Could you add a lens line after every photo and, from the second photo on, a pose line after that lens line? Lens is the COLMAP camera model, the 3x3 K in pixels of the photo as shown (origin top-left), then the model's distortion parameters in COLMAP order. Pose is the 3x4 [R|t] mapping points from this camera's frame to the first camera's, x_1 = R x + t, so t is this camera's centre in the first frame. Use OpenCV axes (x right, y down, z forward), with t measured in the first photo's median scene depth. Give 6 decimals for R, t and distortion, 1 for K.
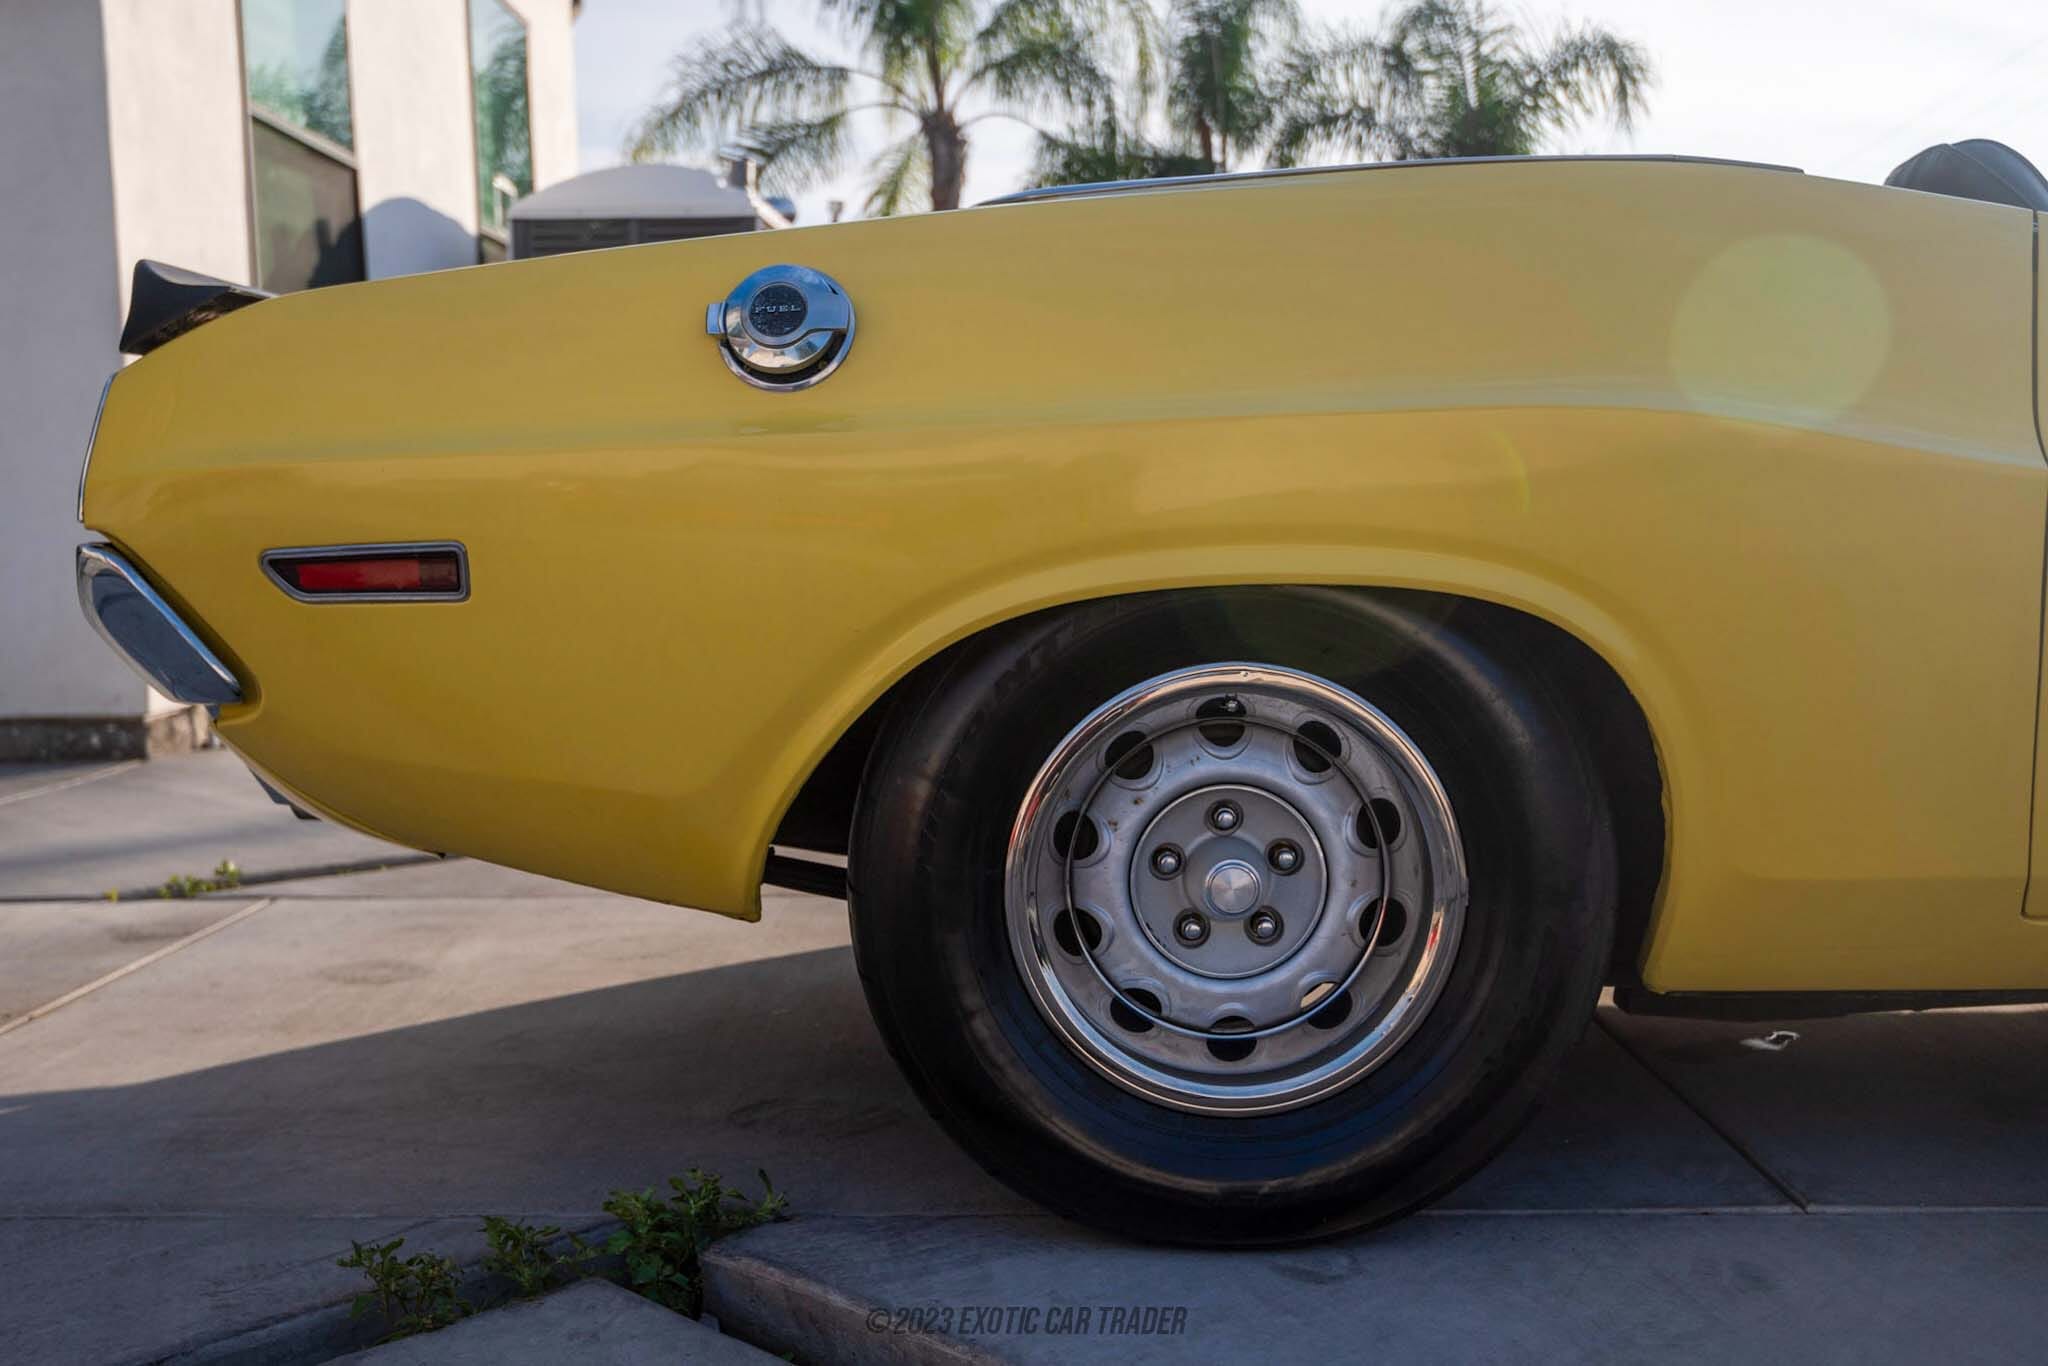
lens RADIAL K [[1977.5, 0, 1024.0], [0, 1977.5, 683.0], [0, 0, 1]] dist [-0.004119, -0.014058]
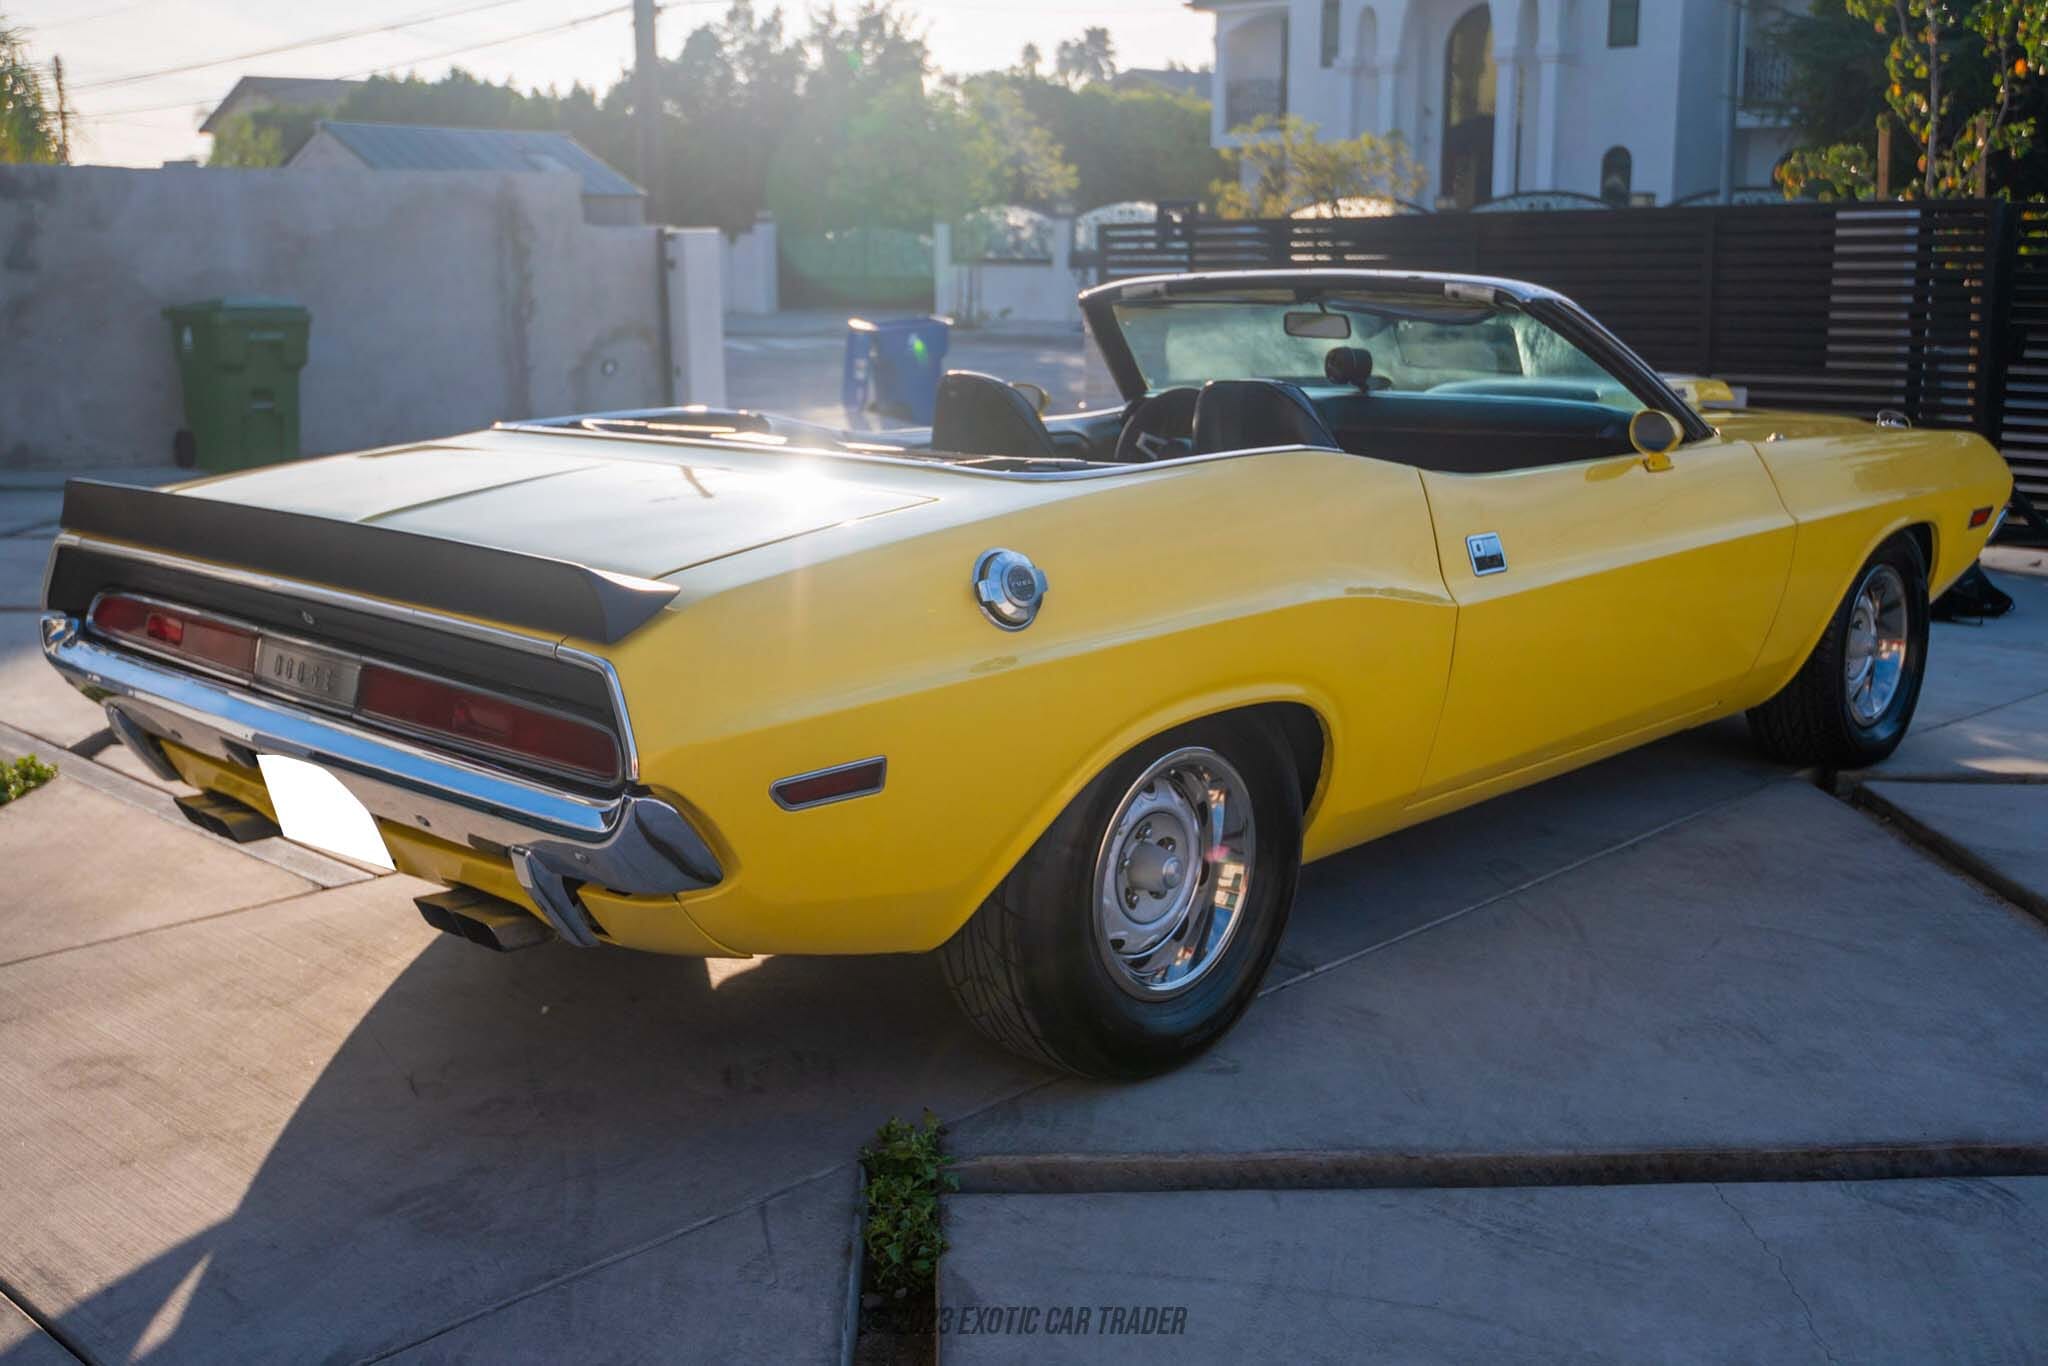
lens RADIAL K [[1977.5, 0, 1024.0], [0, 1977.5, 683.0], [0, 0, 1]] dist [-0.004119, -0.014058]
pose [[0.696748, -0.134495, 0.704595, -1.212011], [0.044996, 0.988525, 0.144198, -0.325169], [-0.715904, -0.068766, 0.694805, -0.119318]]
